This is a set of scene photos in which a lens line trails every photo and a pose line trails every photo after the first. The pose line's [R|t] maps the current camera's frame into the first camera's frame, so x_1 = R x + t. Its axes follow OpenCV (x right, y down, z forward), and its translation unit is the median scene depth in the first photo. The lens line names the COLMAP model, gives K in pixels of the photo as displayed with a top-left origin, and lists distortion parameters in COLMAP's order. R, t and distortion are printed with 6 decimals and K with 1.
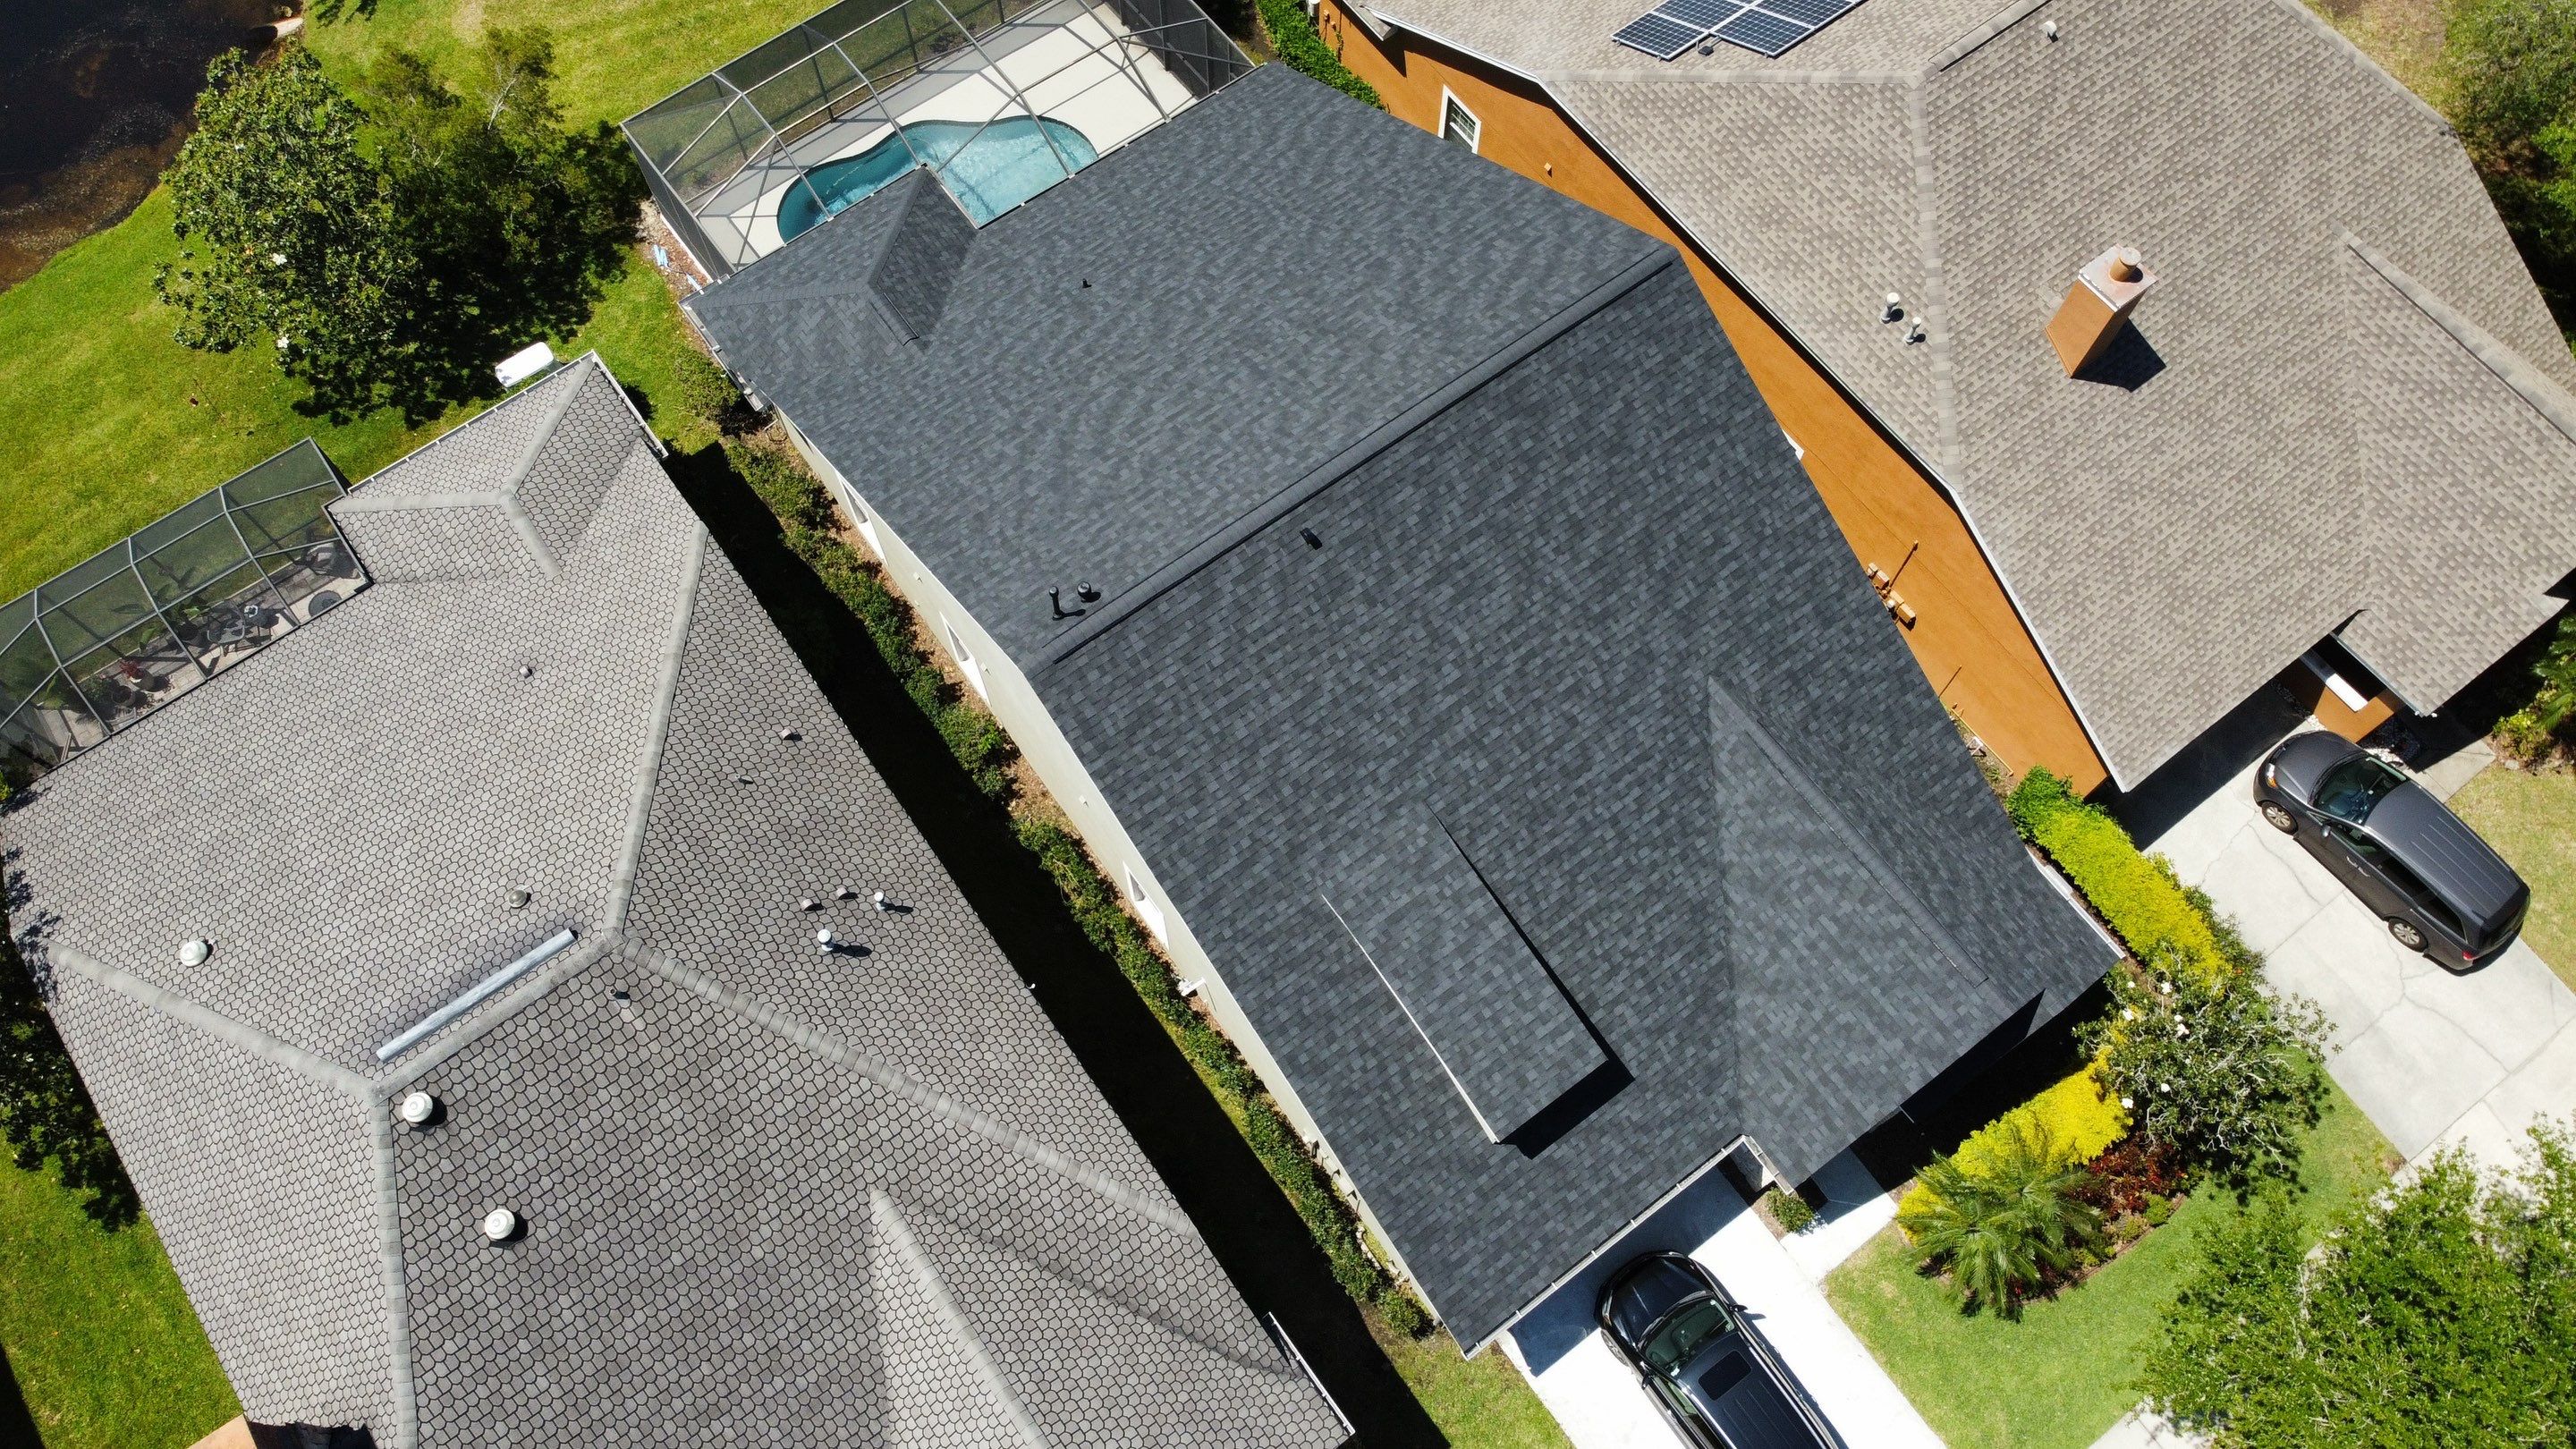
lens RADIAL K [[1983.0, 0, 1258.1], [0, 1983.0, 687.6], [0, 0, 1]] dist [0.021392, -0.034767]
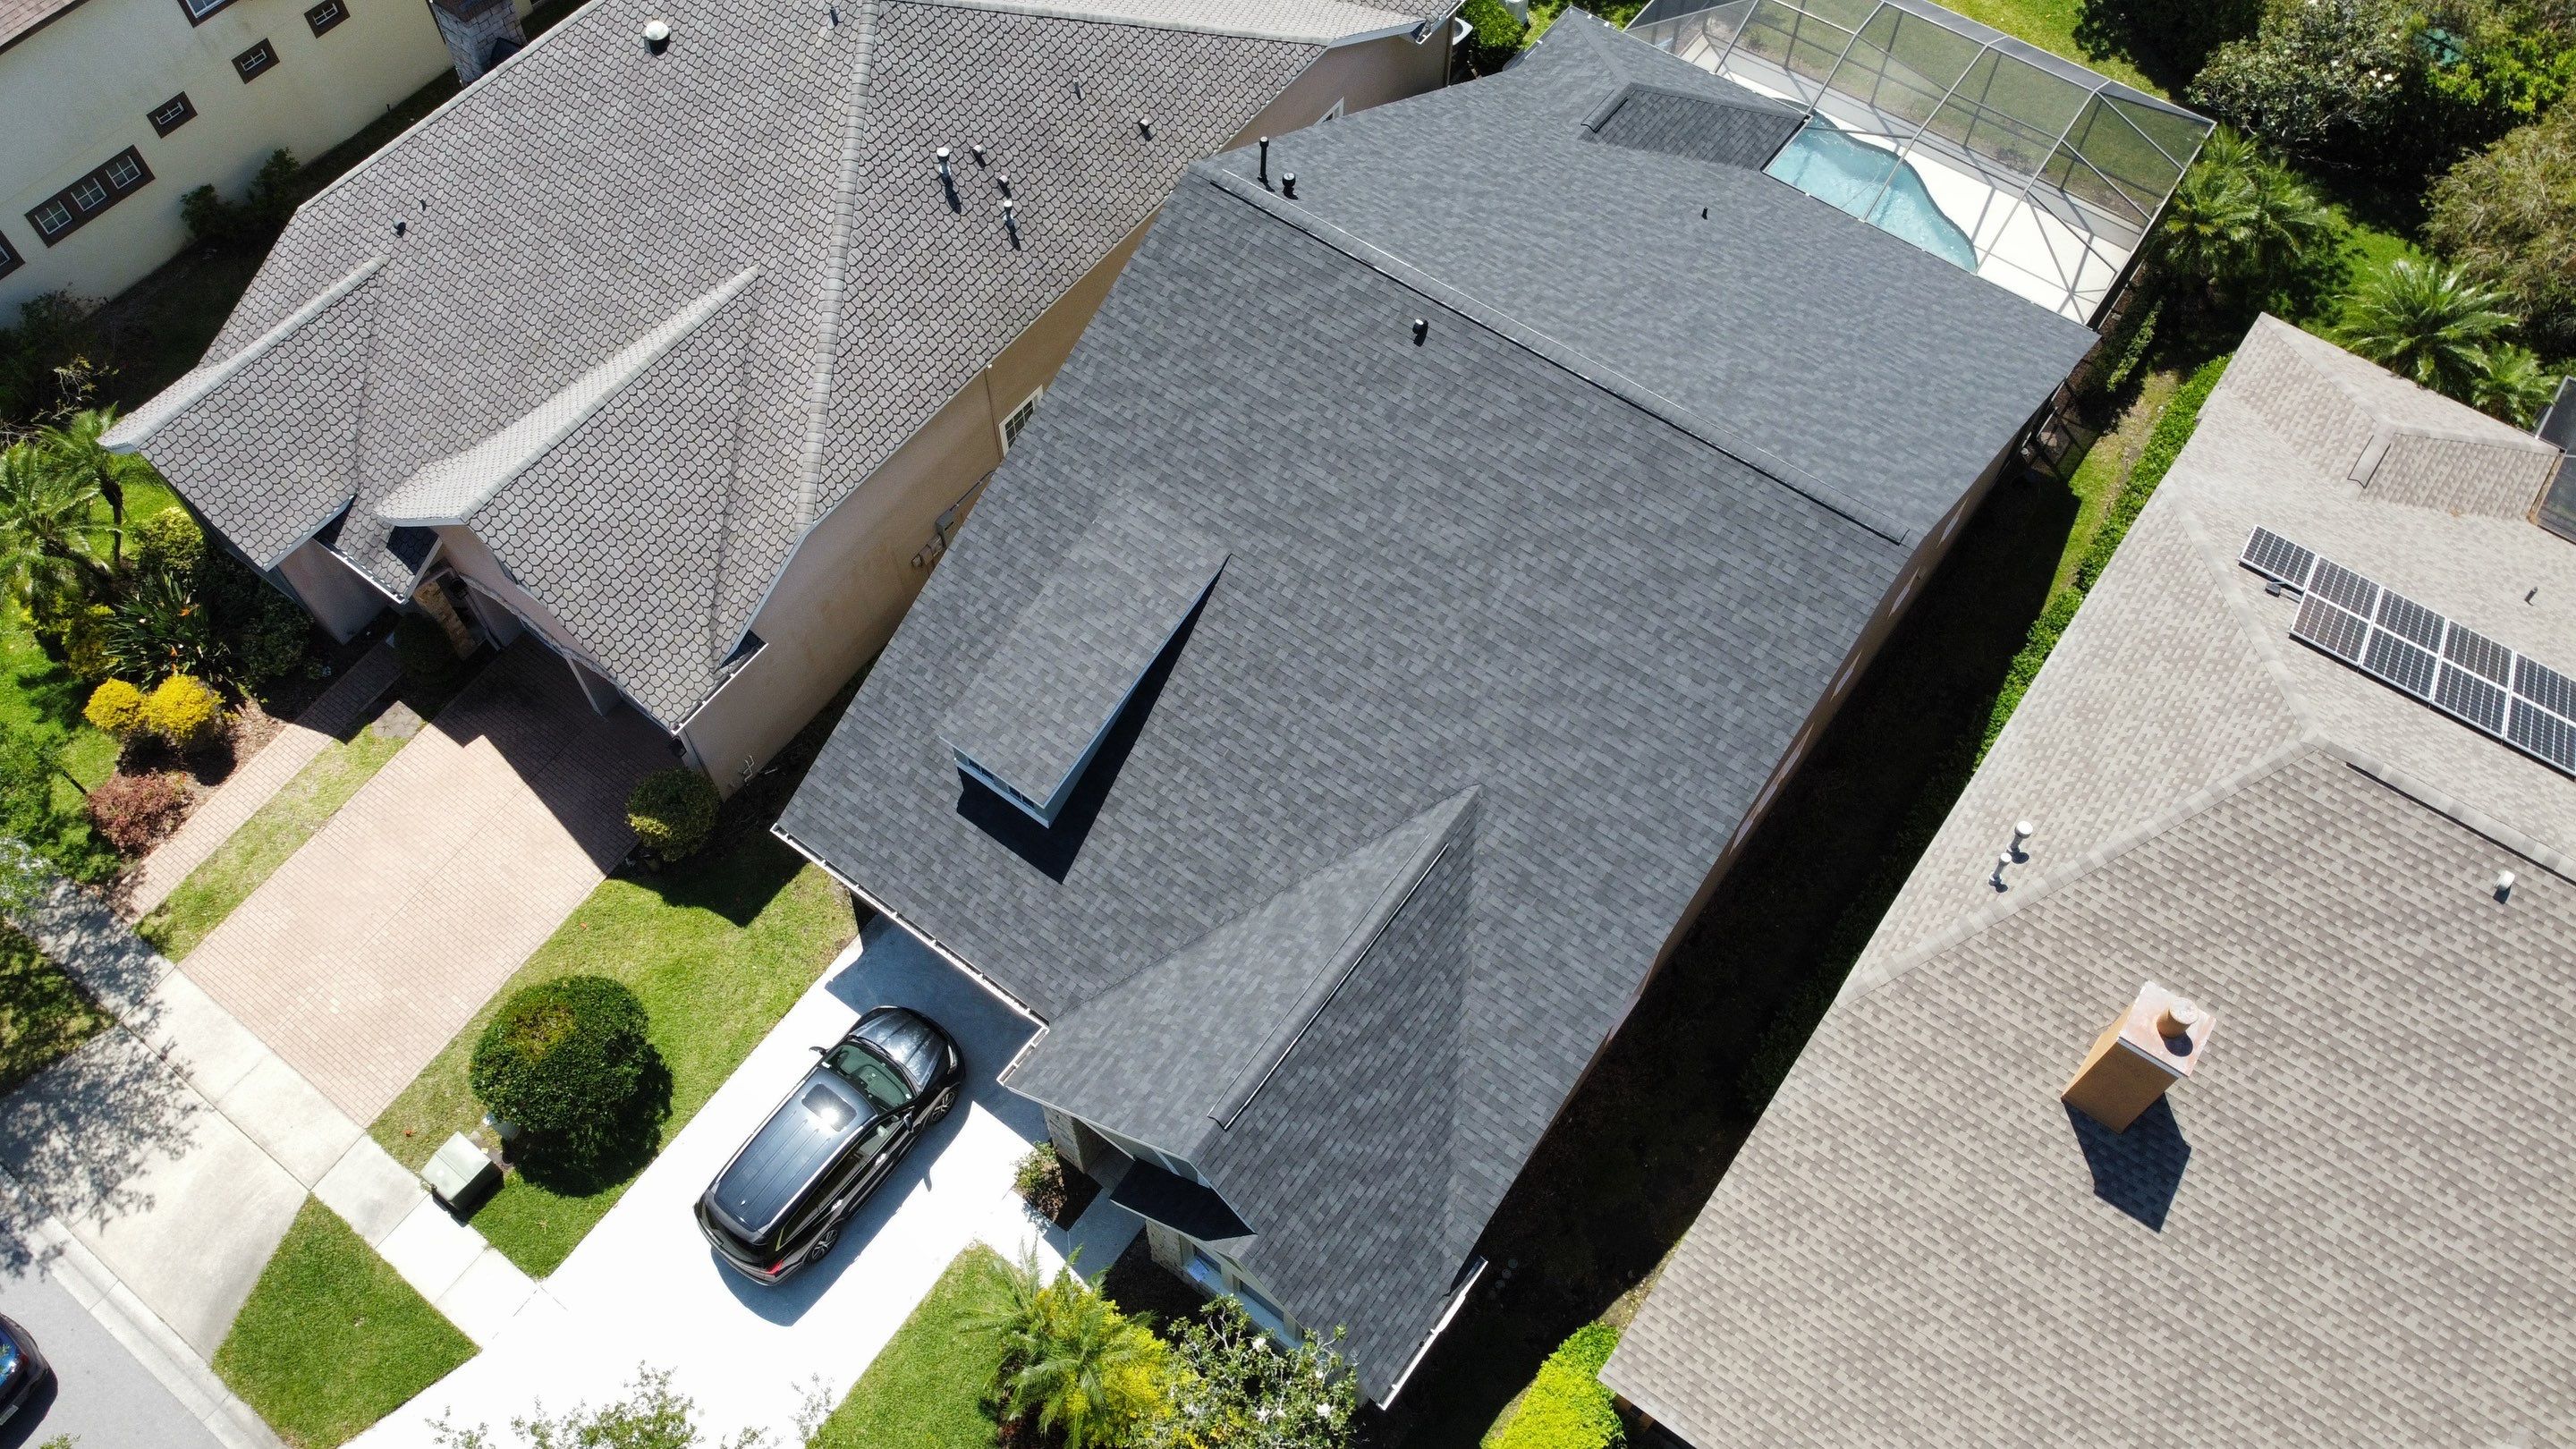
lens RADIAL K [[1983.0, 0, 1252.3], [0, 1983.0, 679.4], [0, 0, 1]] dist [0.021392, -0.034767]
pose [[0.295583, 0.810334, -0.505955, 0.581212], [-0.871801, 0.445369, 0.203986, -0.114395], [0.390633, 0.380797, 0.838093, 0.184732]]
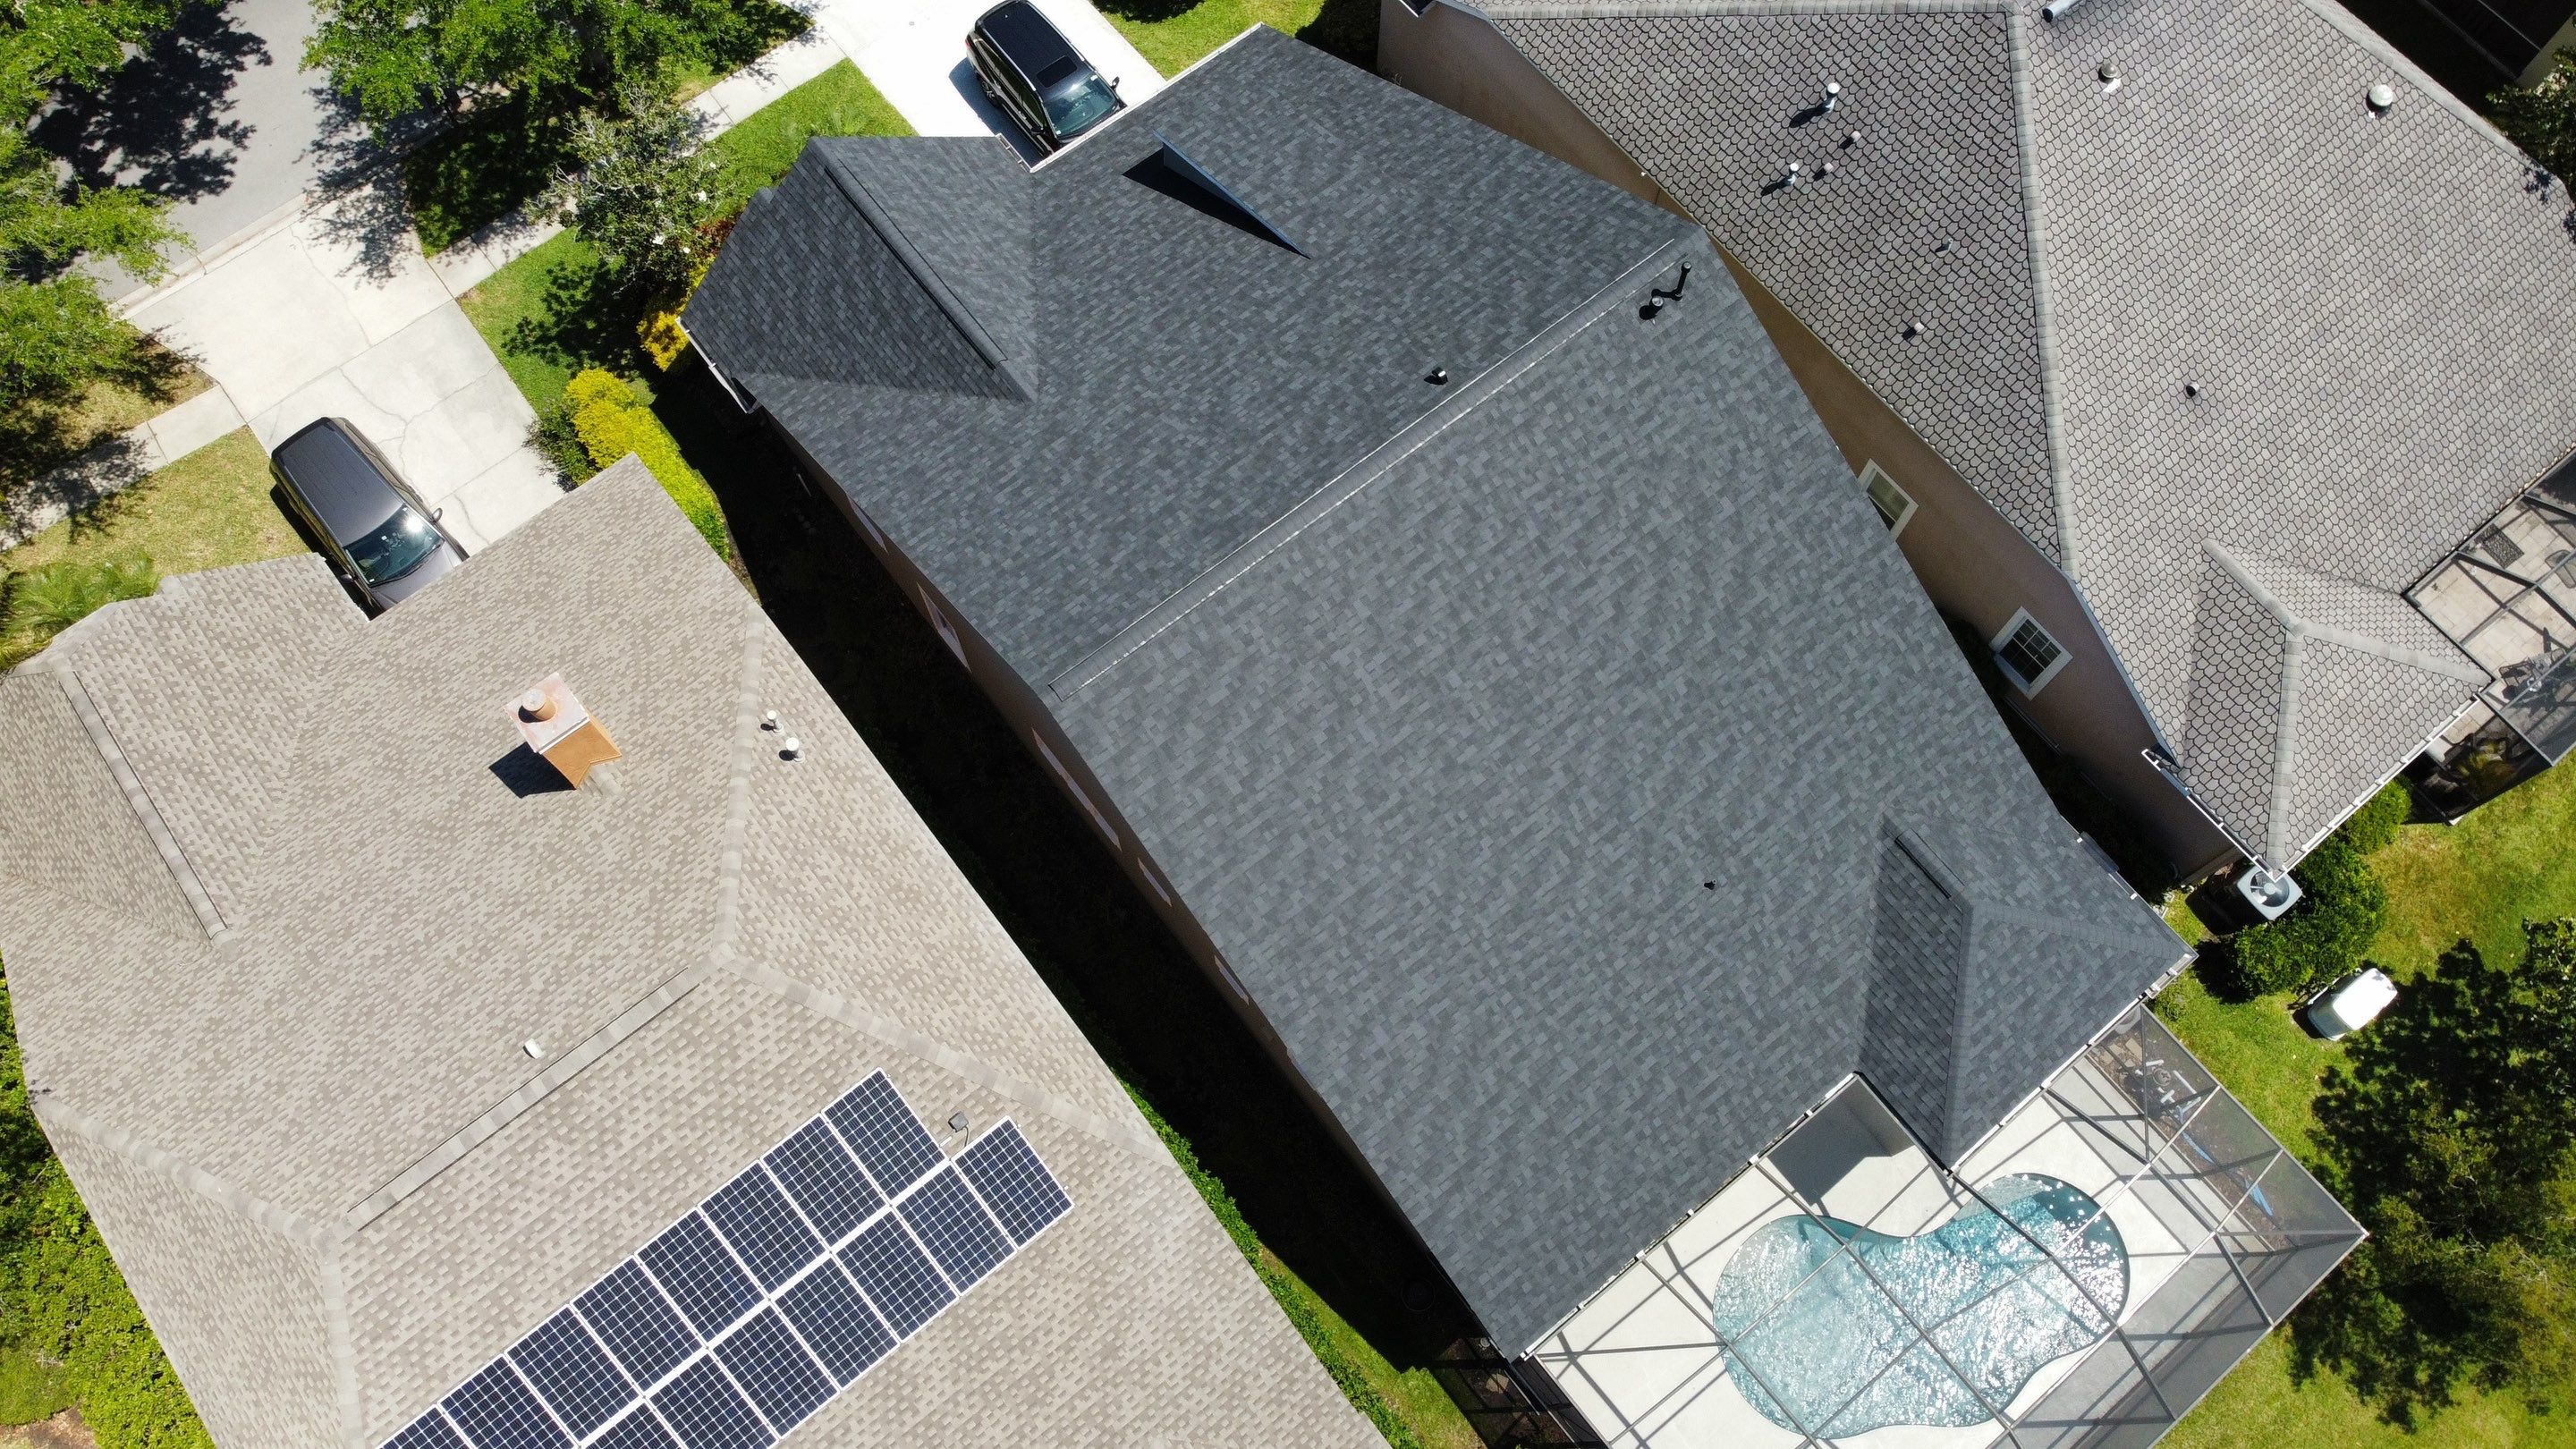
lens RADIAL K [[1983.0, 0, 1253.3], [0, 1983.0, 690.6], [0, 0, 1]] dist [0.021392, -0.034767]
pose [[-0.999132, 0.040142, 0.011148, 0.103169], [-0.020039, -0.697661, 0.716148, -0.811591], [0.036525, 0.715303, 0.697859, 0.372838]]
